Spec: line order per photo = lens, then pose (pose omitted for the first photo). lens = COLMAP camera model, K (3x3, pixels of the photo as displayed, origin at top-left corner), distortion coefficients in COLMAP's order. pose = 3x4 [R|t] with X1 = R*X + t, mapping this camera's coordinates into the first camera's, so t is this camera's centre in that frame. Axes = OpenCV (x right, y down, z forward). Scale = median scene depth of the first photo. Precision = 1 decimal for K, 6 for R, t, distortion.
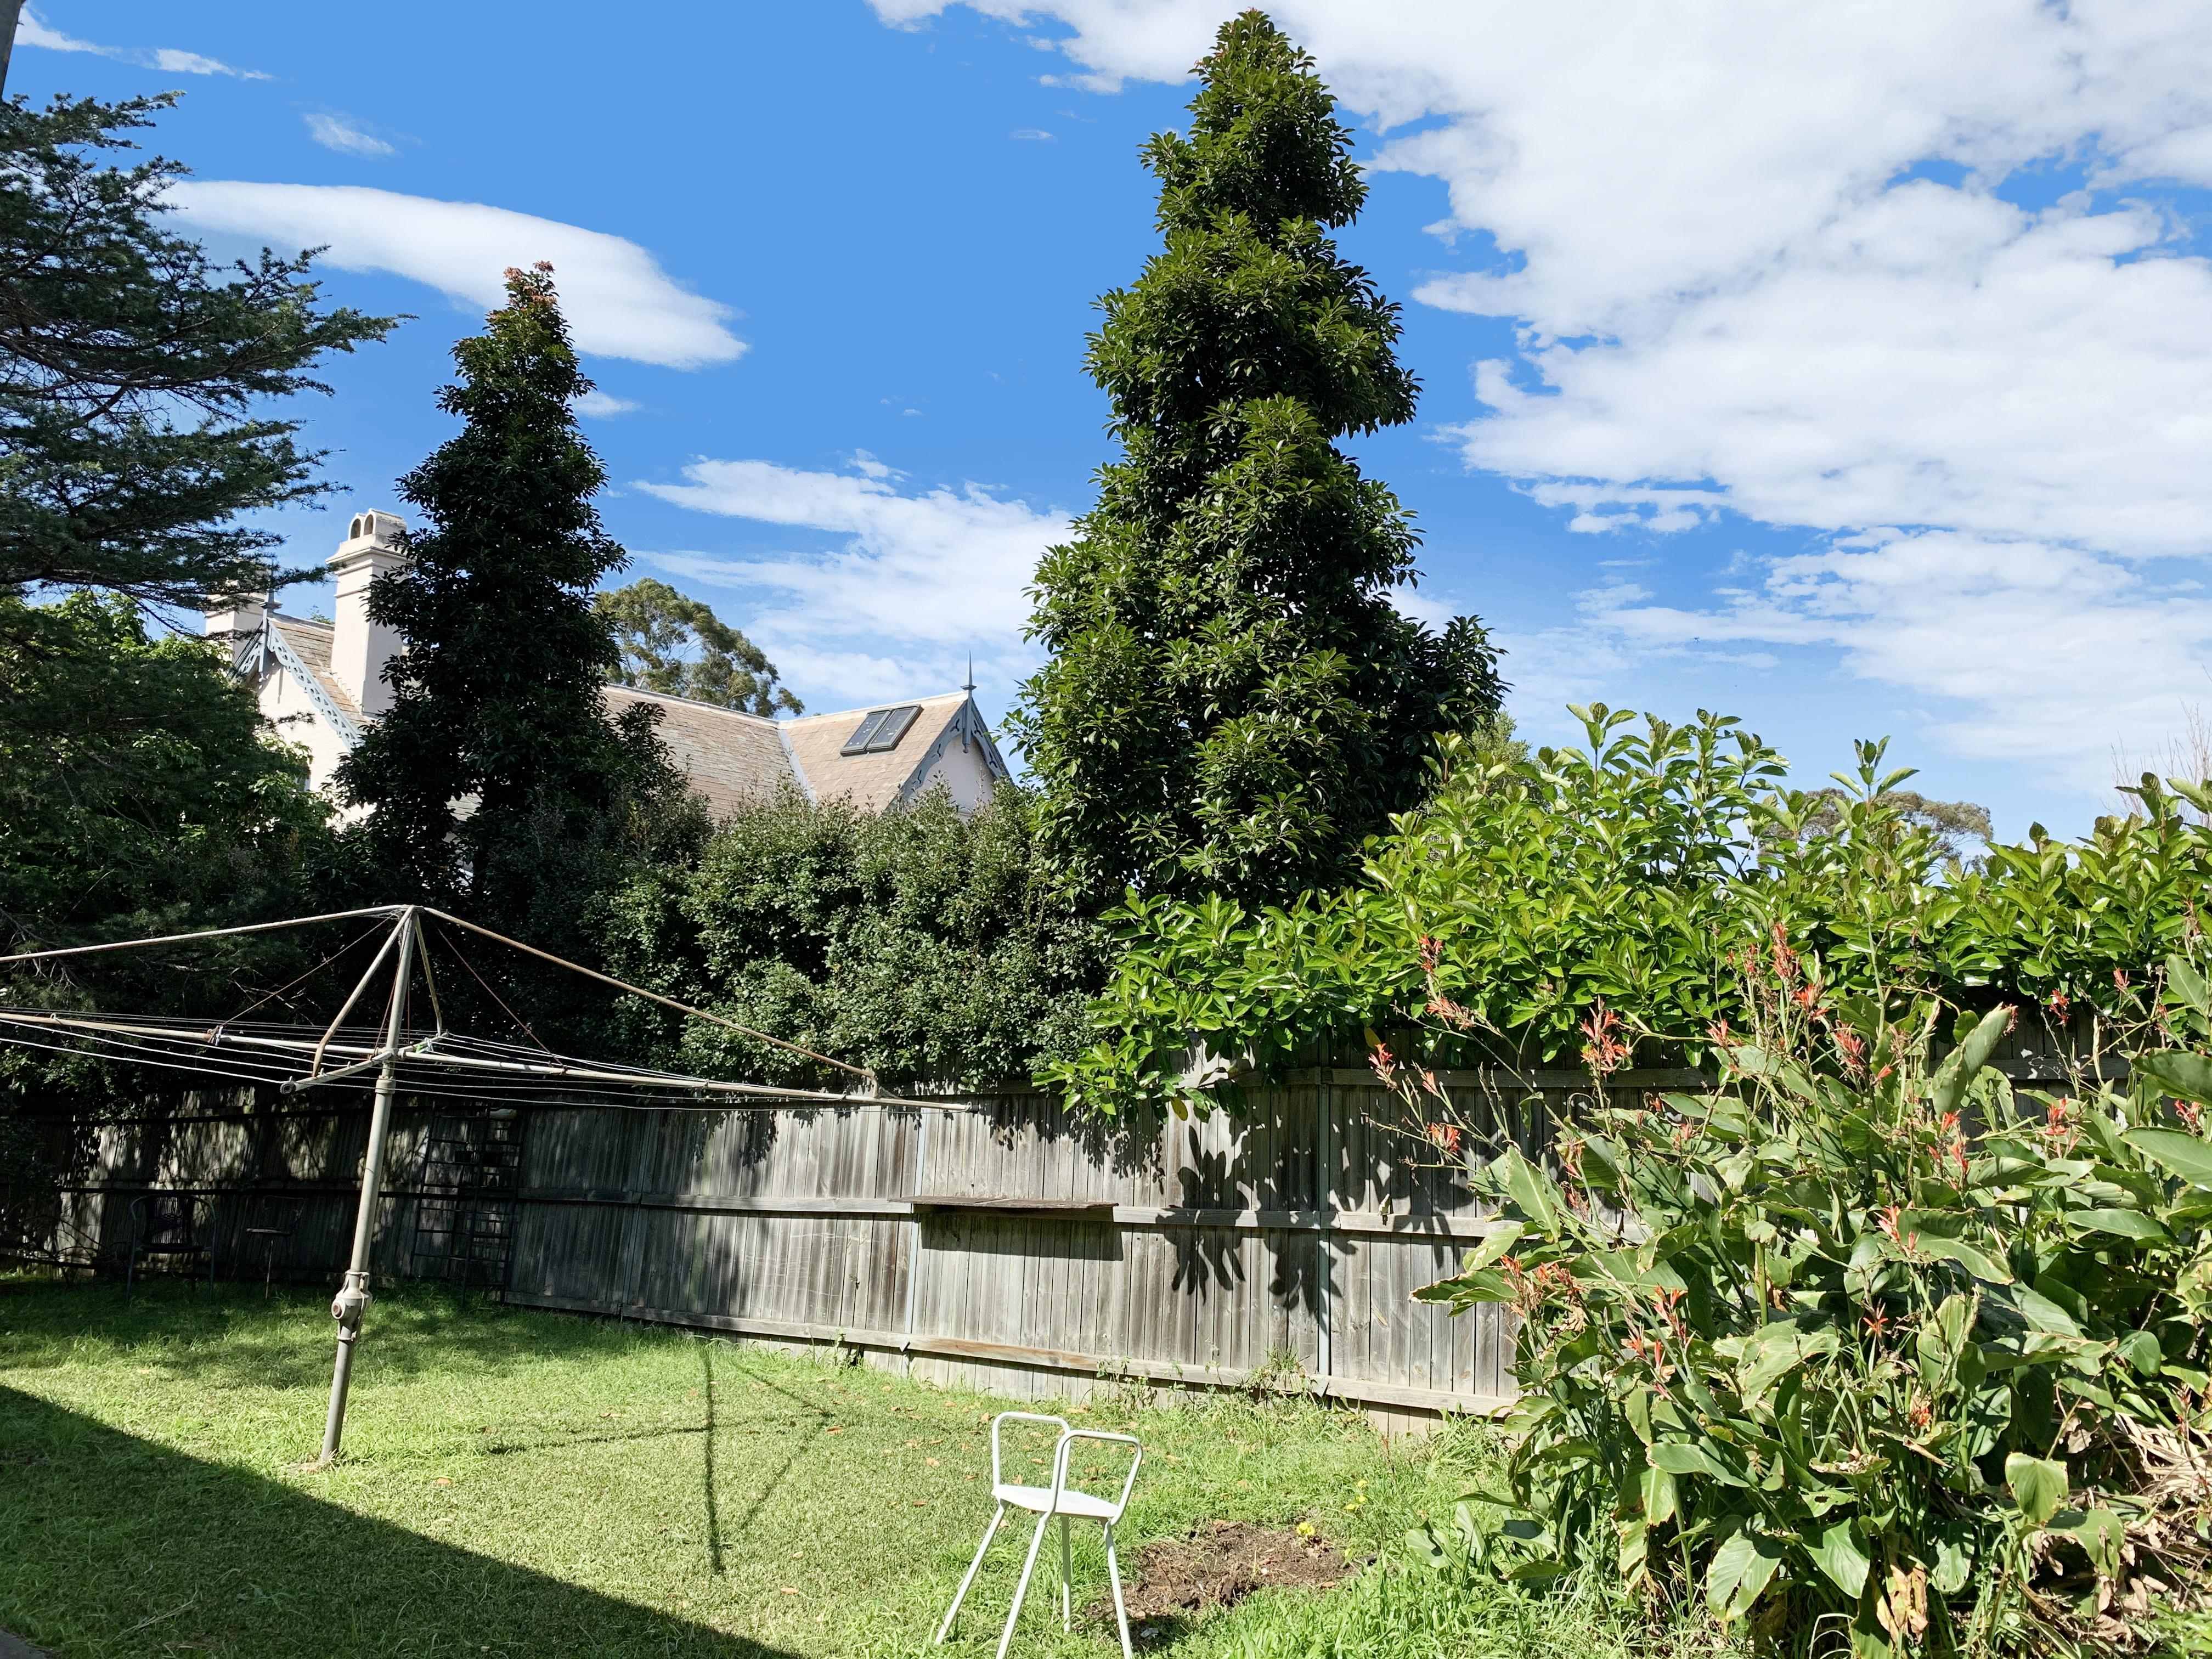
lens RADIAL K [[1661.7, 0, 1104.7], [0, 1661.7, 784.4], [0, 0, 1]] dist [-0.024930, -0.003277]
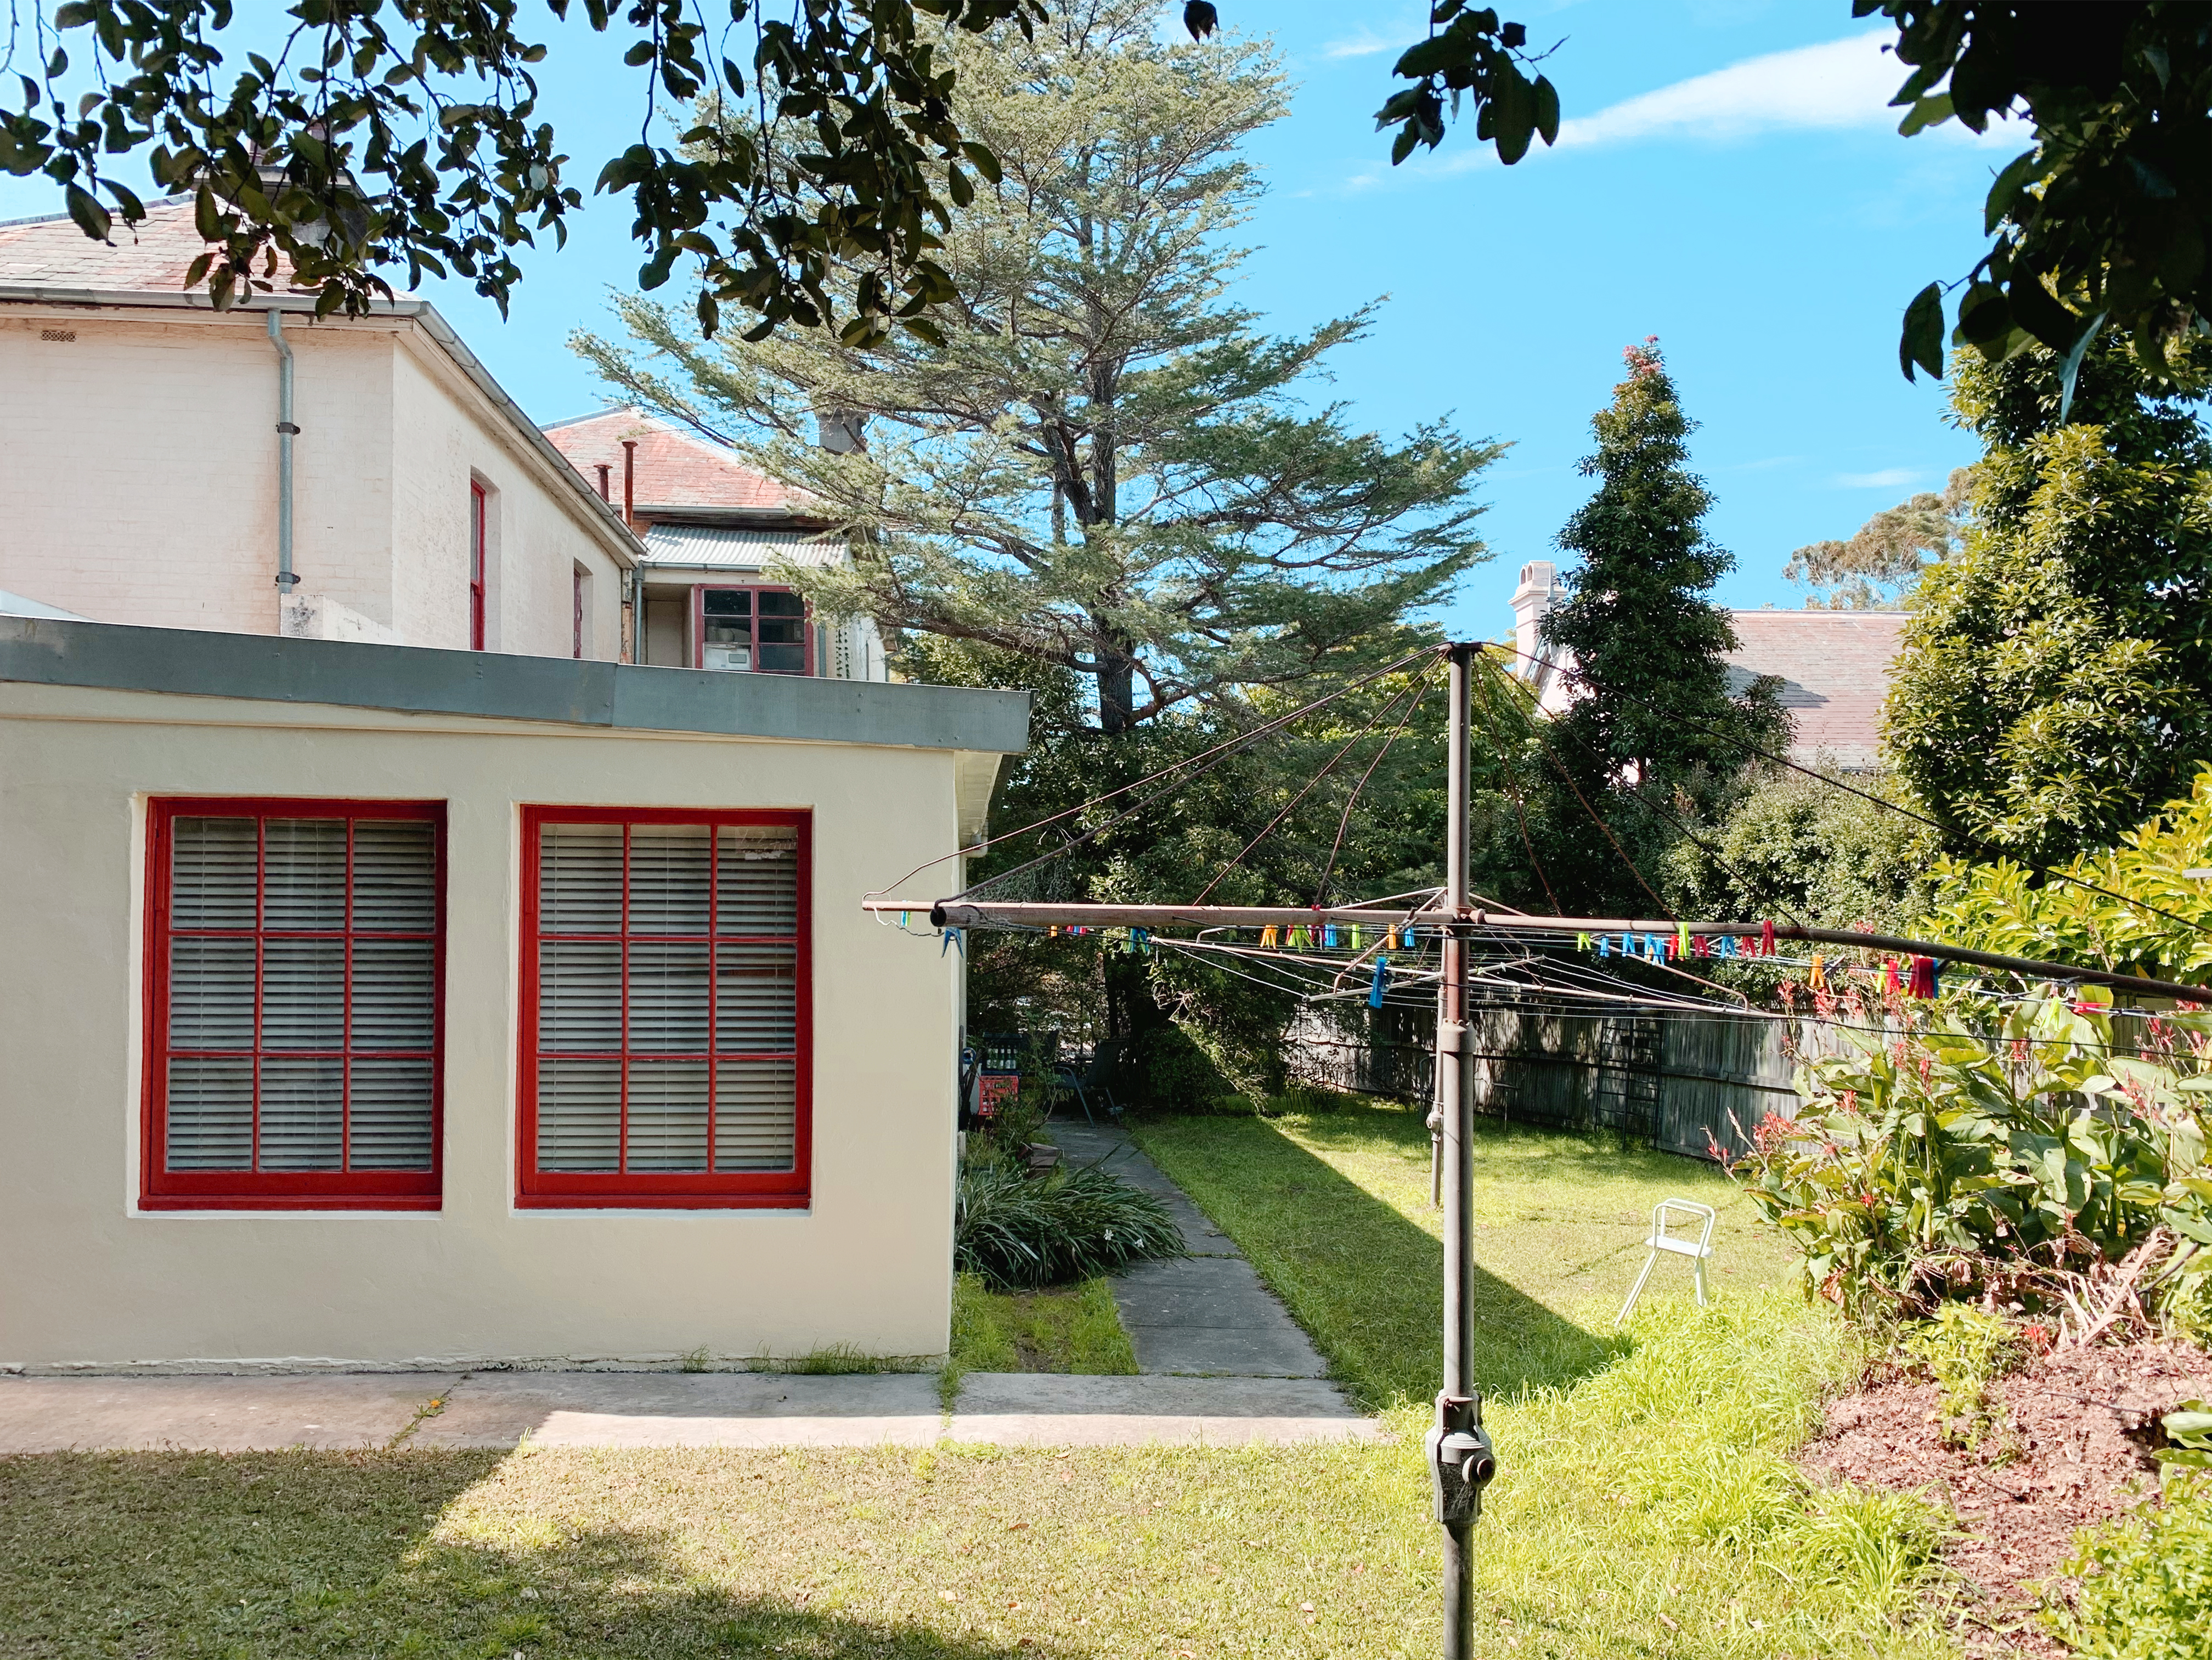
lens RADIAL K [[1661.6, 0, 1104.7], [0, 1661.6, 784.9], [0, 0, 1]] dist [-0.024930, -0.003277]
pose [[0.666881, -0.064851, -0.742337, 0.406246], [0.116391, 0.993044, 0.017808, -0.067110], [0.736018, -0.098277, 0.669790, -0.243173]]
